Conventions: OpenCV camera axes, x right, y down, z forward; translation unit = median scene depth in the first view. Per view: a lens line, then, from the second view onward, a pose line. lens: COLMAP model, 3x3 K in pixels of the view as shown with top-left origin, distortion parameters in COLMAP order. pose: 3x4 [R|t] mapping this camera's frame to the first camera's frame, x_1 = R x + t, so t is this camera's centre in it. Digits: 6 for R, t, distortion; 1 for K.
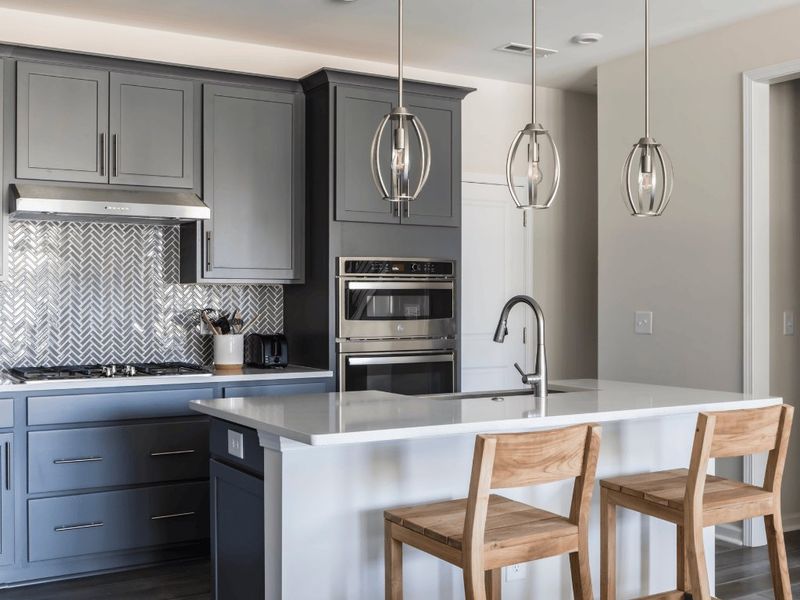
lens RADIAL K [[985.1, 0, 399.3], [0, 985.1, 295.8], [0, 0, 1]] dist [-0.033223, 0.000000]
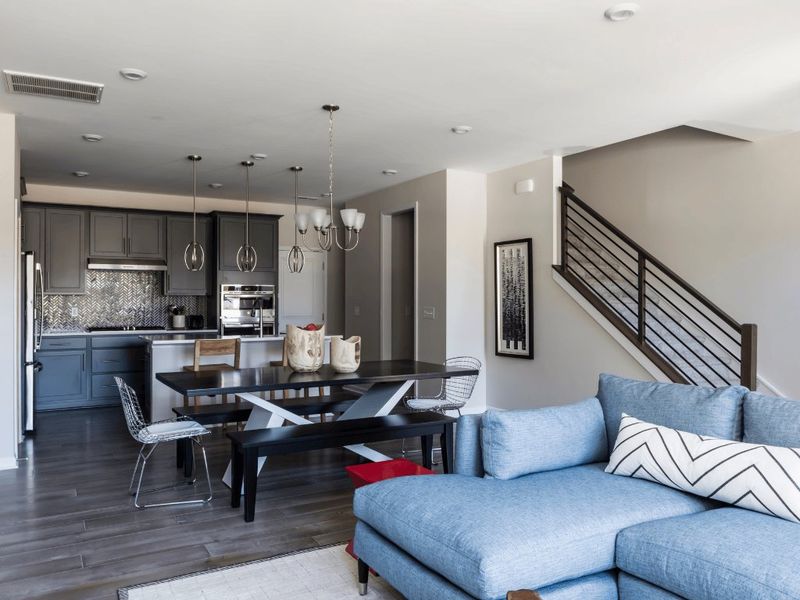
lens RADIAL K [[649.3, 0, 401.9], [0, 649.3, 303.8], [0, 0, 1]] dist [-0.048446, 0.075040]
pose [[0.999805, 0.000552, -0.019734, 0.438959], [-0.000429, 0.999980, 0.006234, -0.000791], [0.019737, -0.006224, 0.999786, -0.655870]]
